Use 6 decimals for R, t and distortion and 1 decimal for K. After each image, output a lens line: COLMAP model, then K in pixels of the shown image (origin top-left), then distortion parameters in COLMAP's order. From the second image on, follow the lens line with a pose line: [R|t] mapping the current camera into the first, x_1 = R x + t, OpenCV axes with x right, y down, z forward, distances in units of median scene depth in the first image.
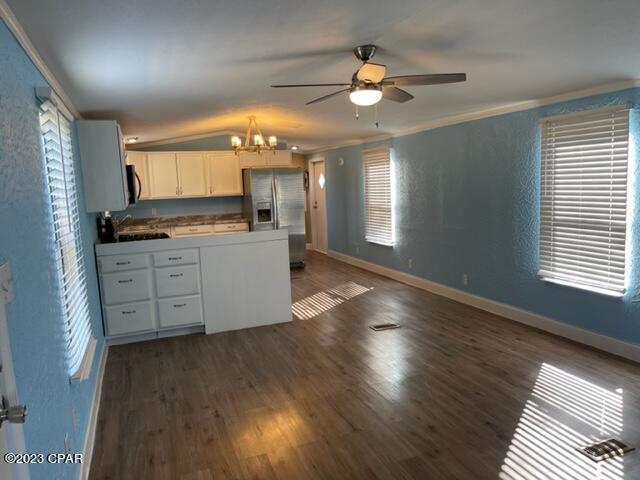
lens RADIAL K [[491.4, 0, 320.0], [0, 491.4, 240.0], [0, 0, 1]] dist [0.000529, -0.000149]
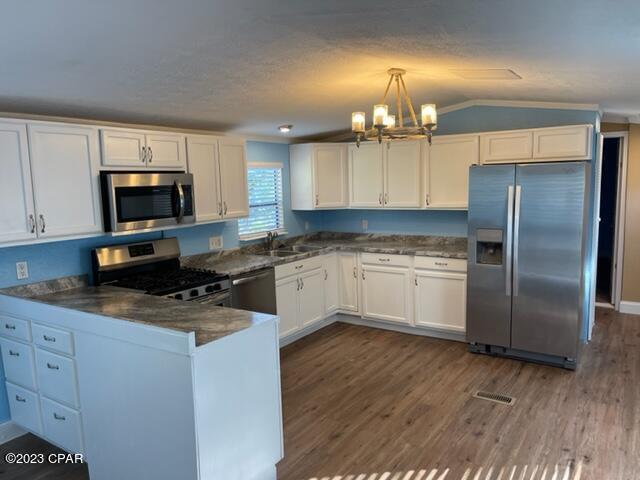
lens RADIAL K [[491.4, 0, 320.0], [0, 491.4, 240.0], [0, 0, 1]] dist [0.000529, -0.000149]
pose [[0.595674, 0.119542, -0.794281, 0.204668], [-0.089190, 0.992592, 0.082500, -0.091323], [0.798259, 0.021699, 0.601923, 0.524098]]
